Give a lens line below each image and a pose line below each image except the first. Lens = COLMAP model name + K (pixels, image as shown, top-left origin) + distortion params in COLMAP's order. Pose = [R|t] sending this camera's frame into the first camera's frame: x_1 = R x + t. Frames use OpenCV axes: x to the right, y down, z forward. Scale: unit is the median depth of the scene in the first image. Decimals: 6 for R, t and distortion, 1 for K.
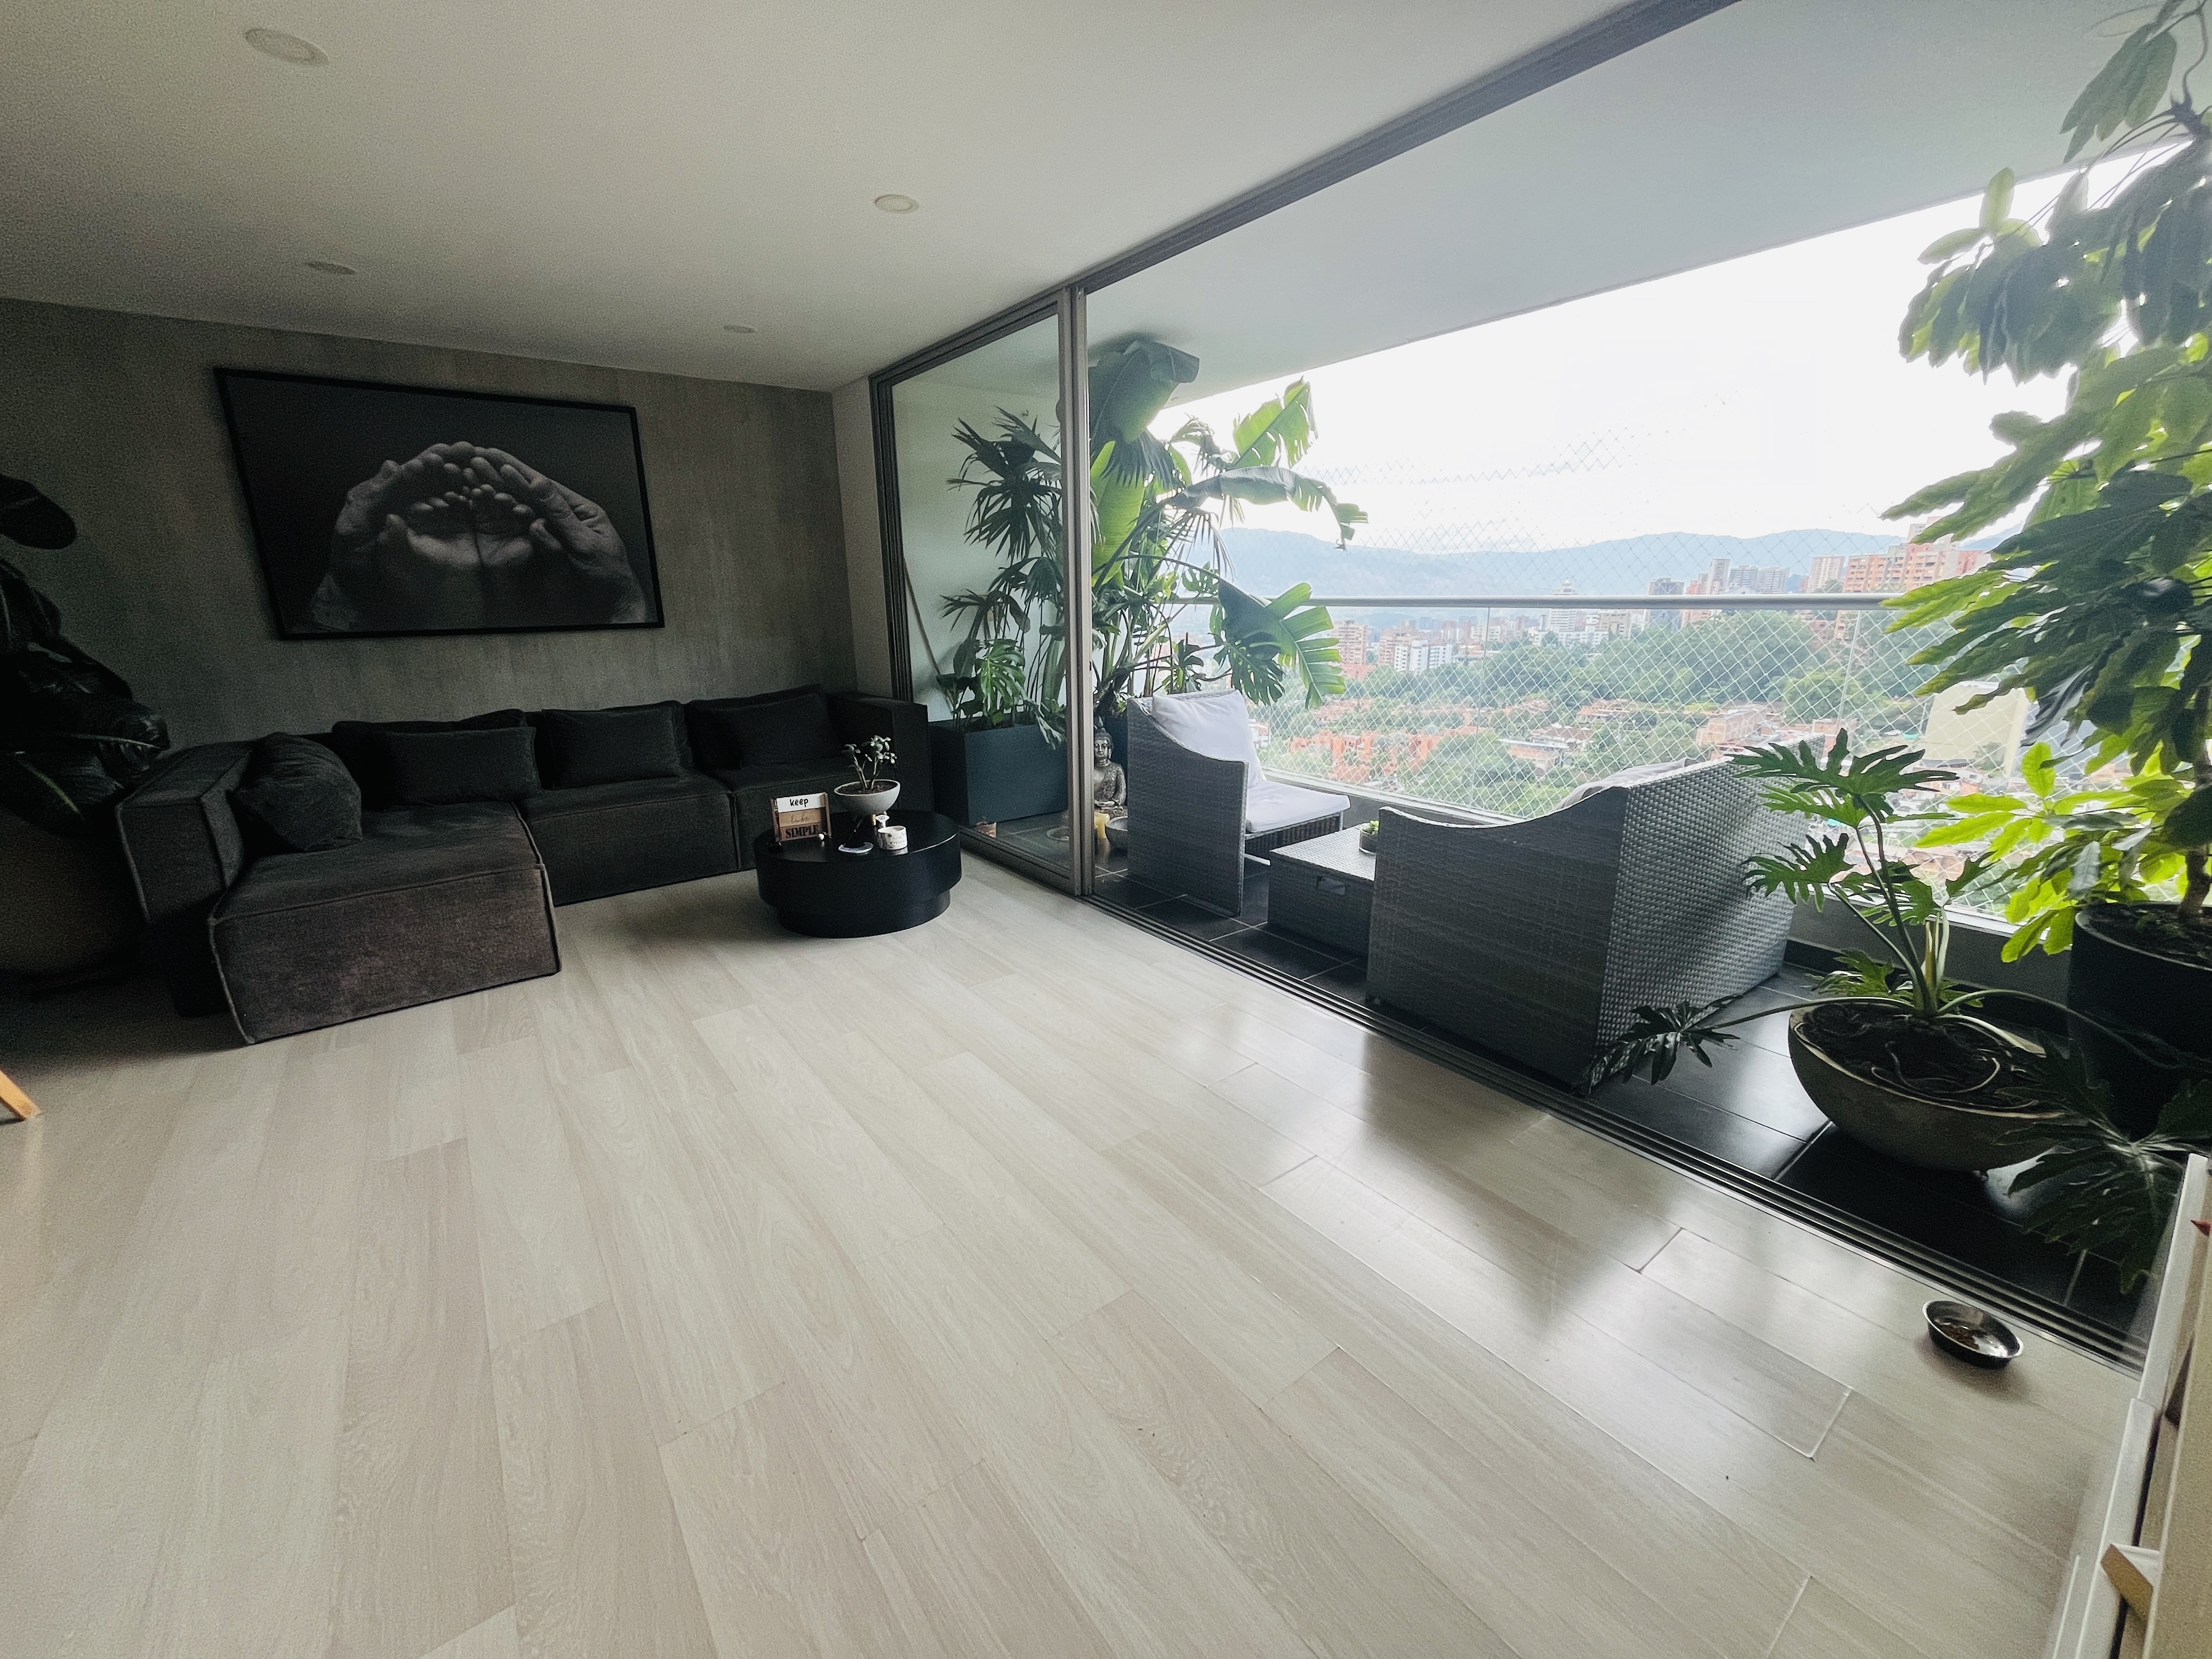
lens RADIAL K [[889.6, 0, 1101.1], [0, 889.6, 831.3], [0, 0, 1]] dist [-0.003239, -0.000114]
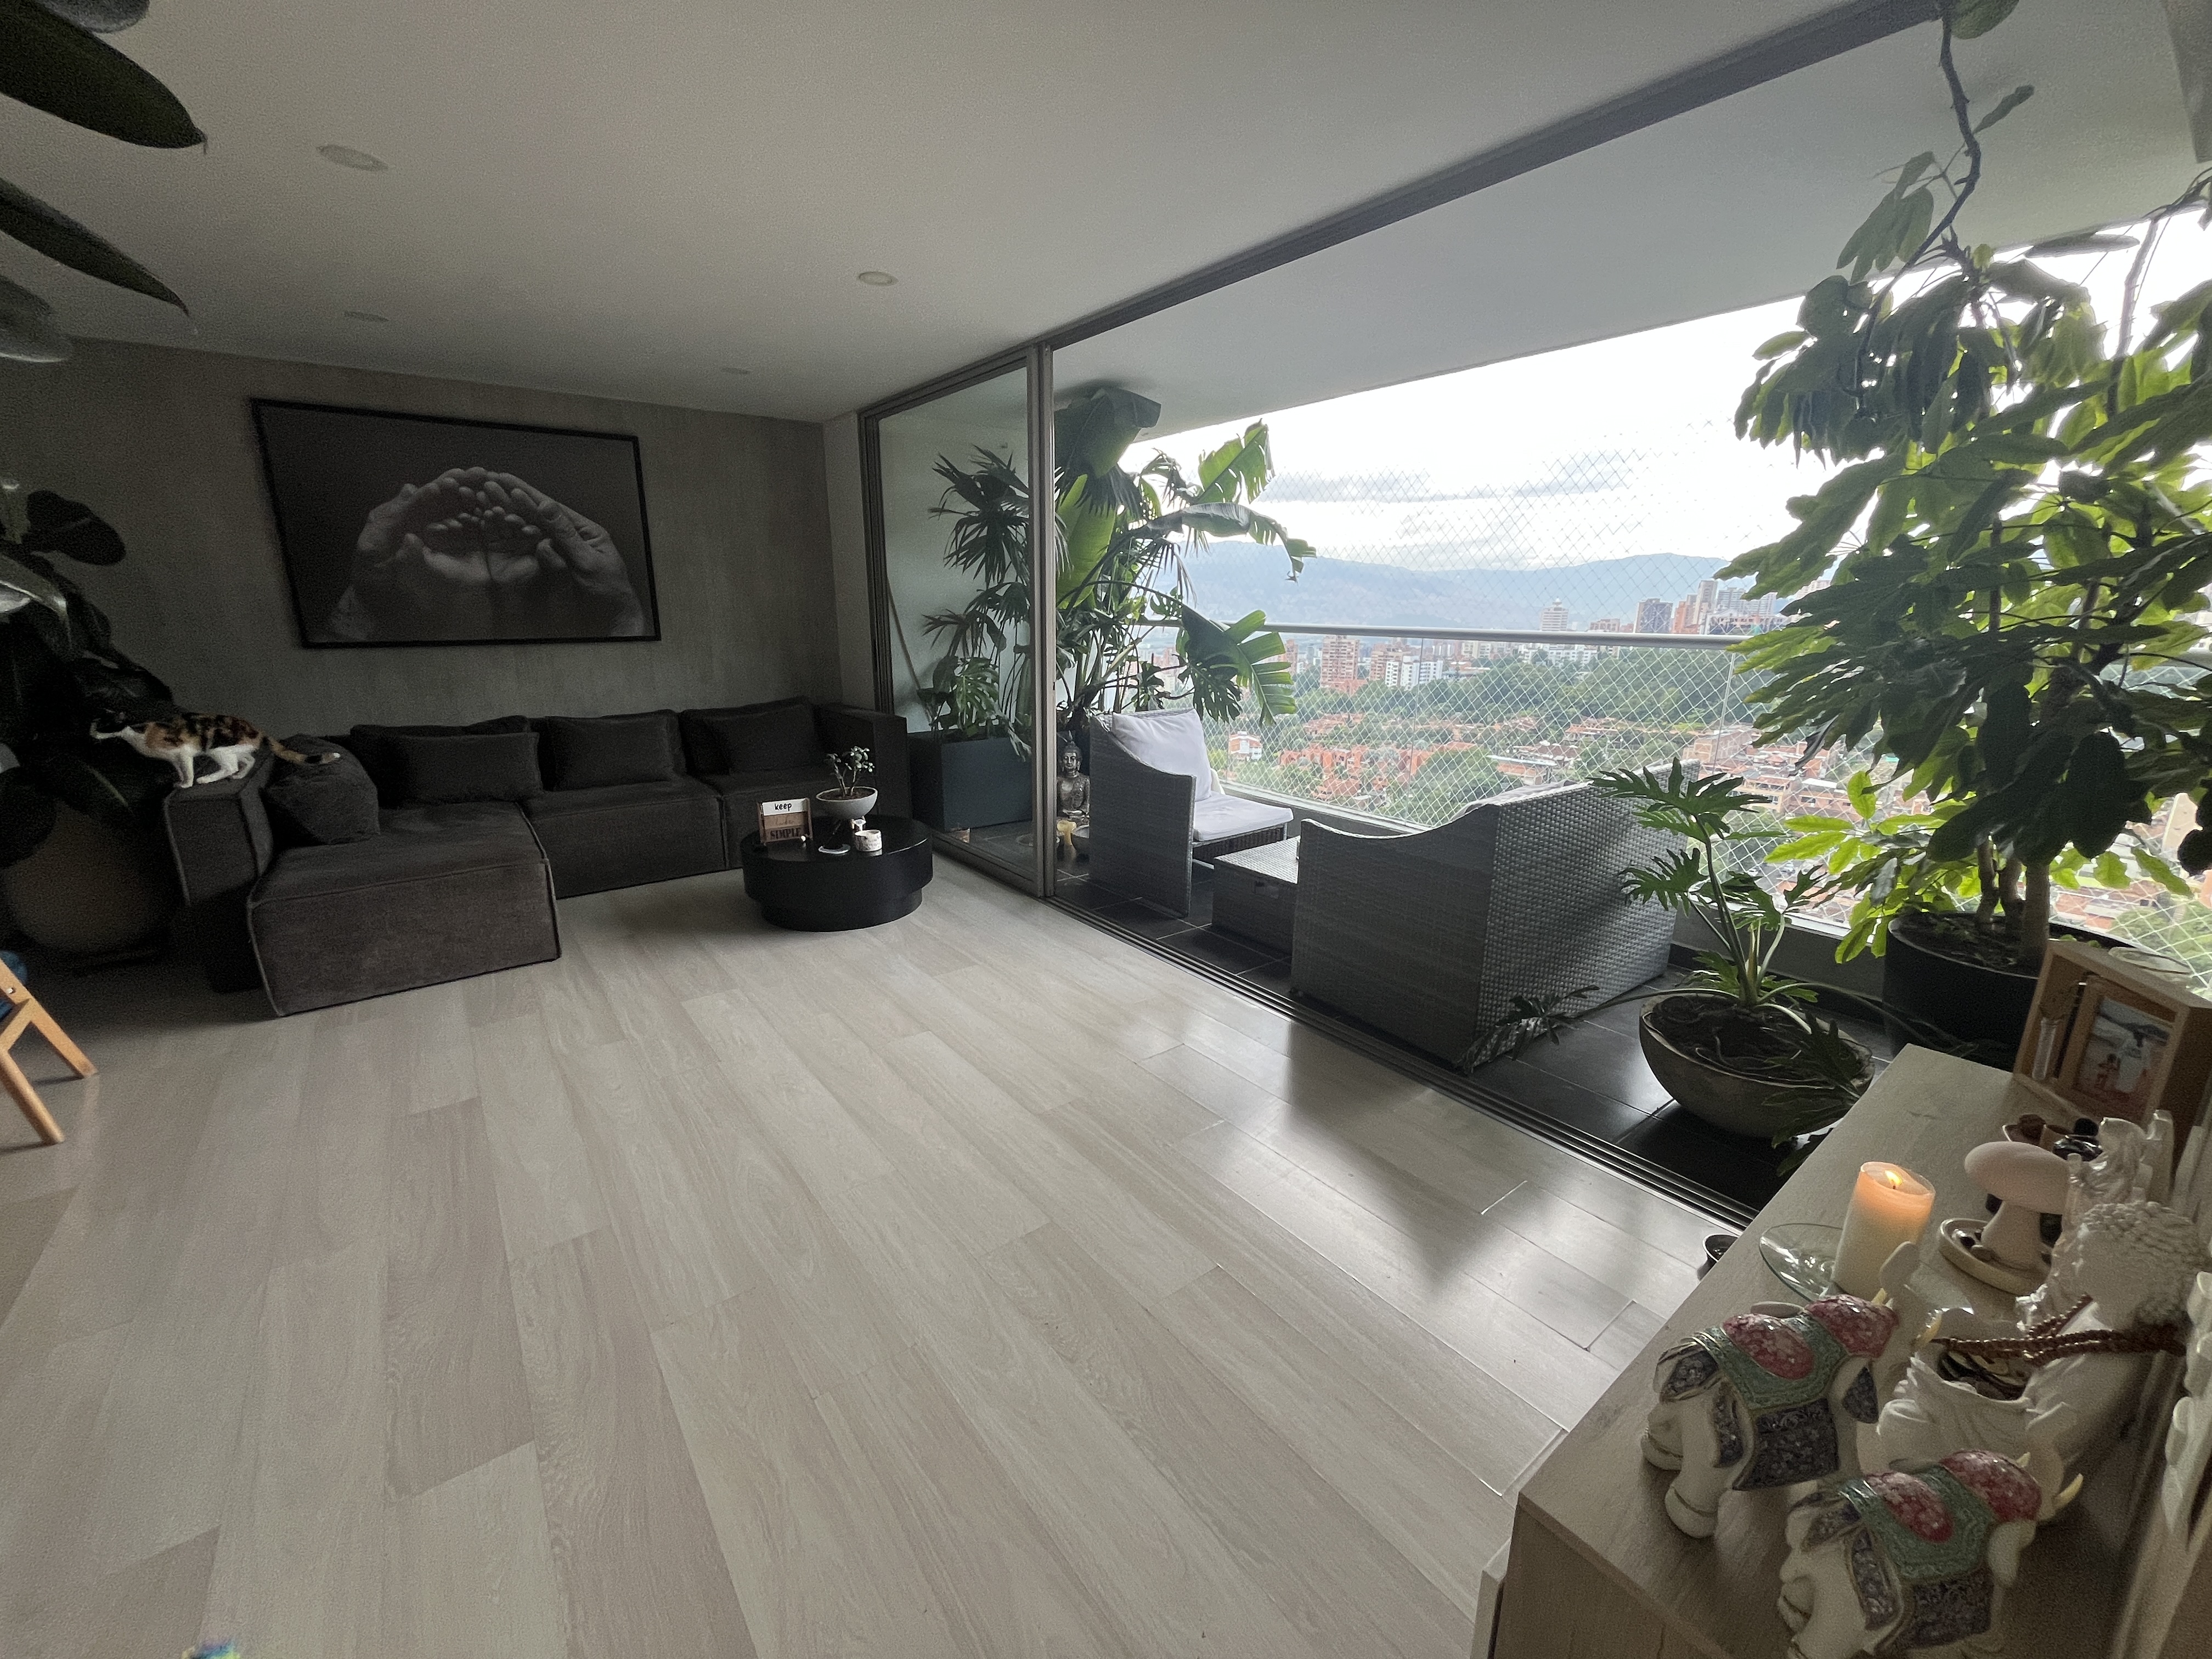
lens RADIAL K [[889.4, 0, 1101.1], [0, 889.4, 833.1], [0, 0, 1]] dist [-0.003572, 0.000299]
pose [[0.999825, 0.015545, 0.010435, 0.038337], [-0.015453, 0.999841, -0.008895, 0.003377], [-0.010572, 0.008732, 0.999906, -0.091093]]
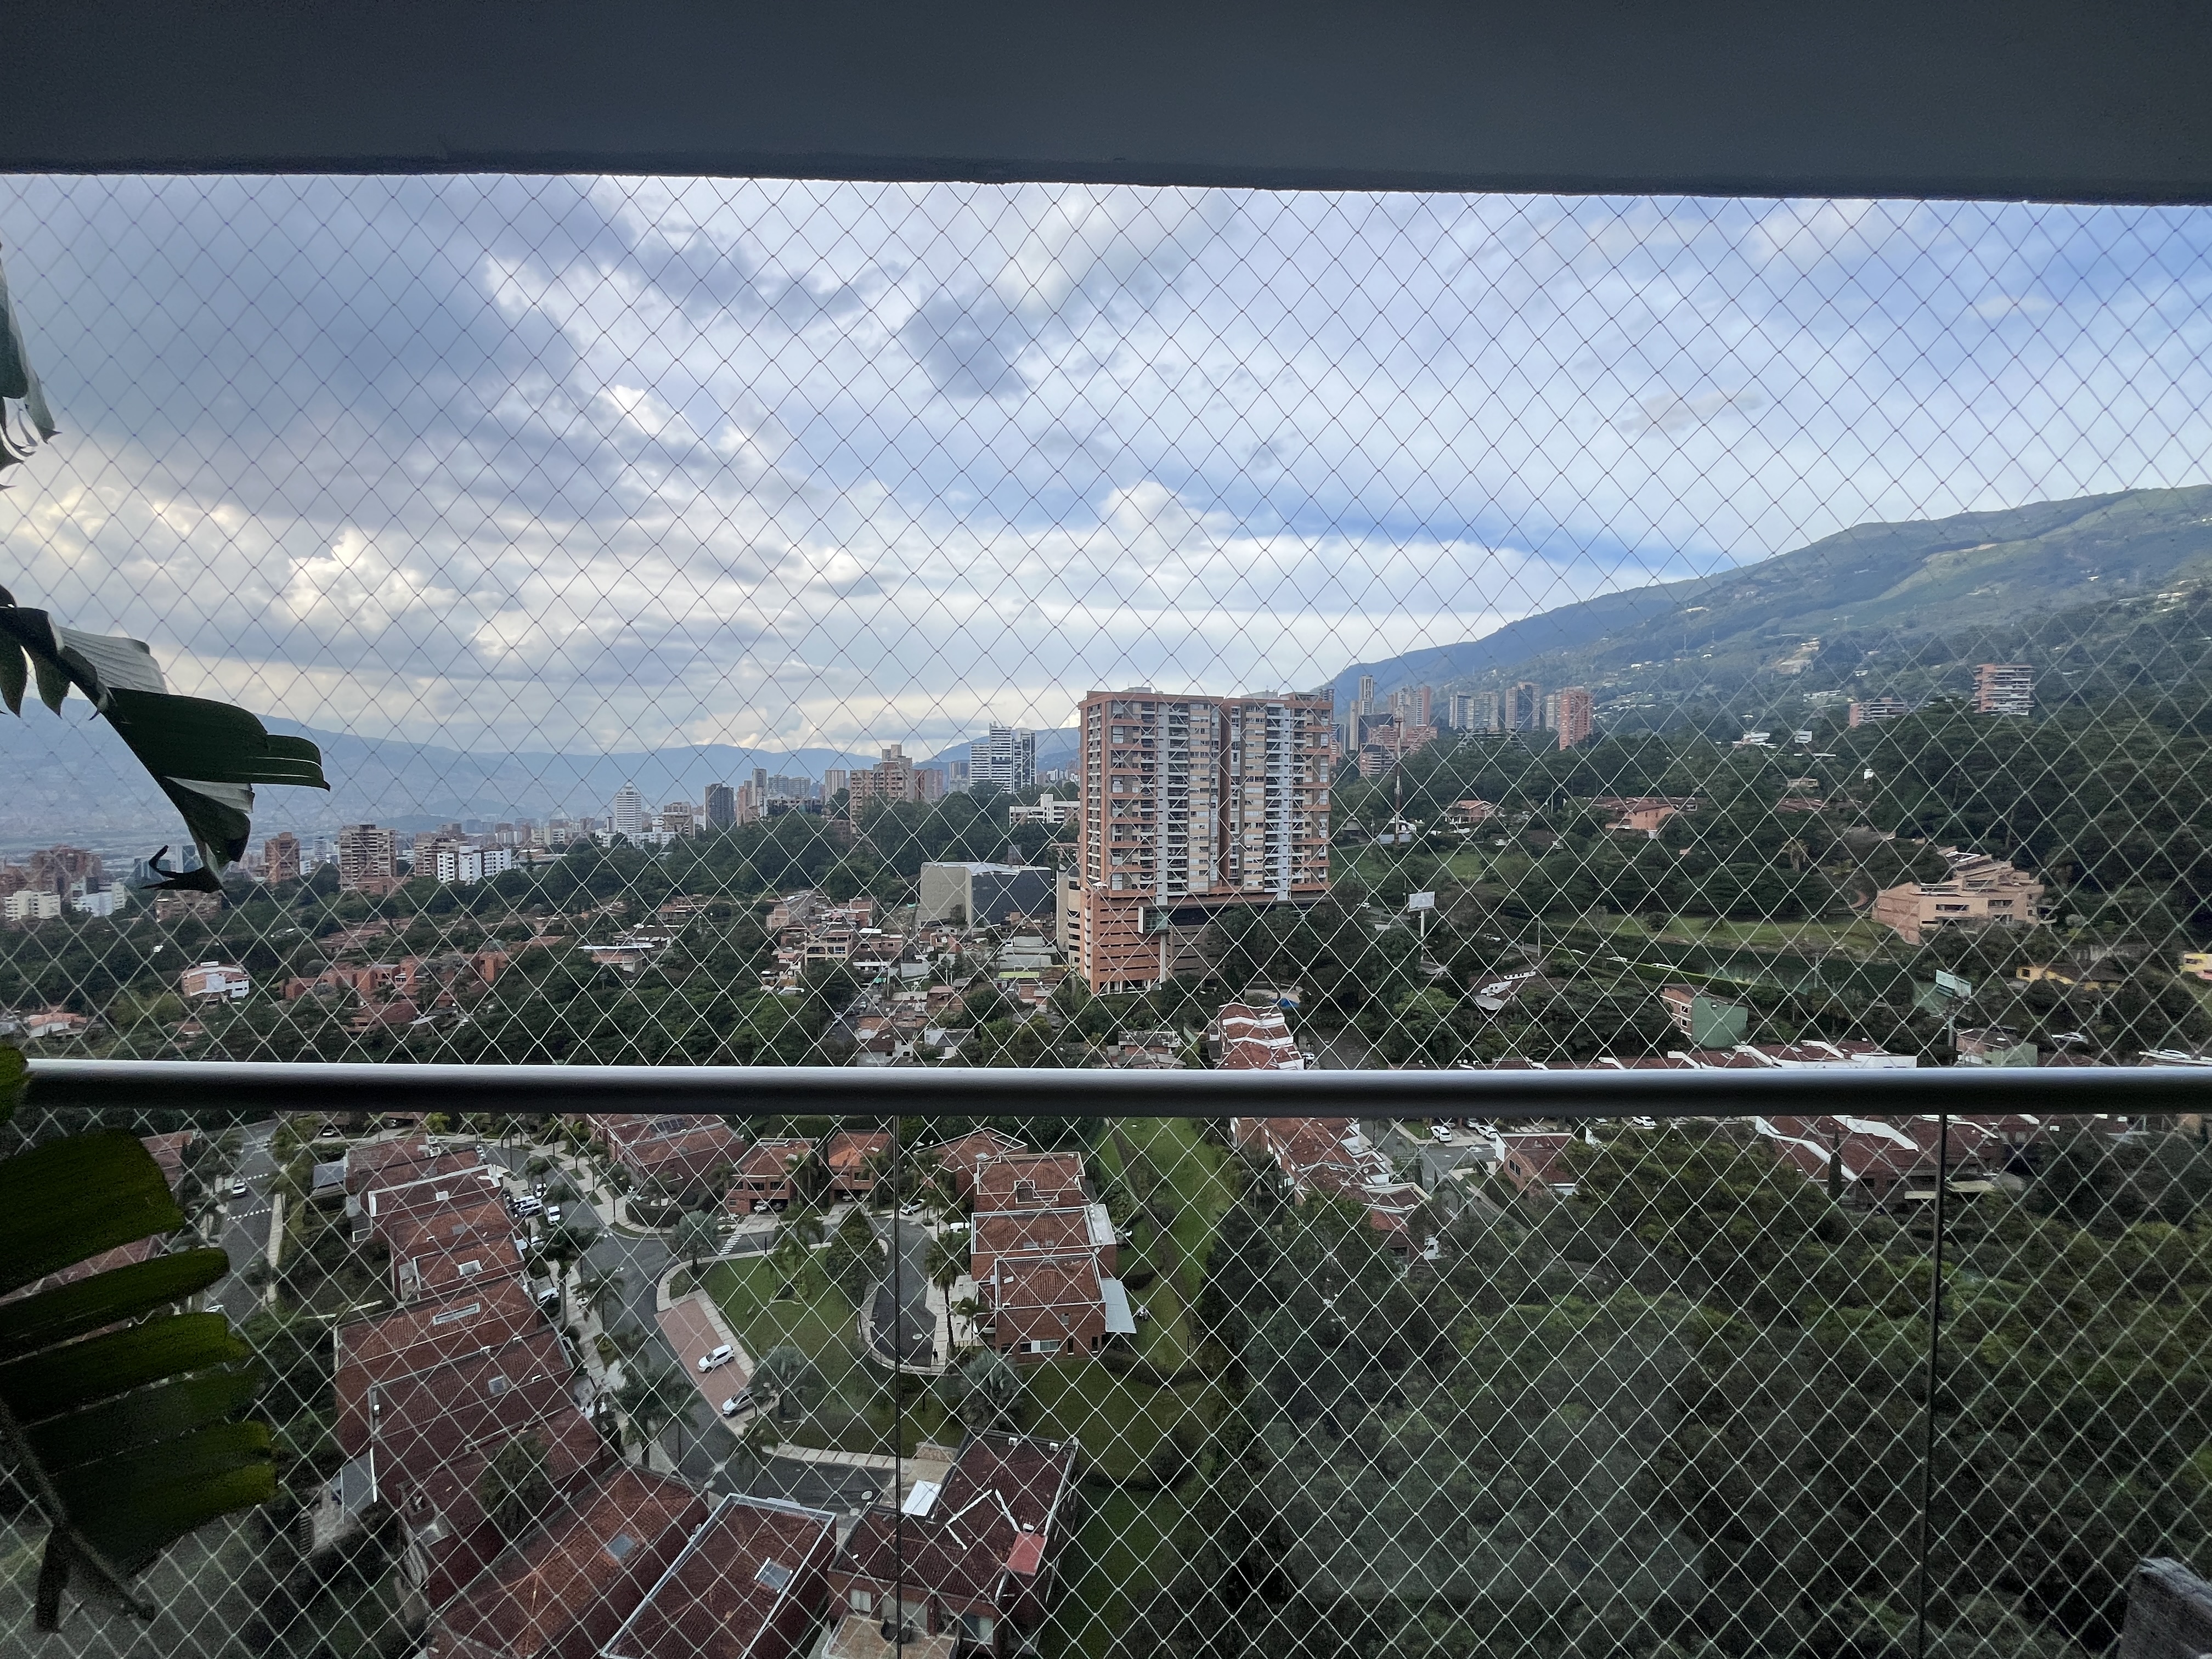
lens RADIAL K [[889.4, 0, 1101.1], [0, 889.4, 833.1], [0, 0, 1]] dist [-0.003572, 0.000299]
pose [[0.576390, -0.020480, 0.816918, 0.271397], [0.197960, 0.973409, -0.115270, -0.322056], [-0.792834, 0.228158, 0.565117, 0.856486]]
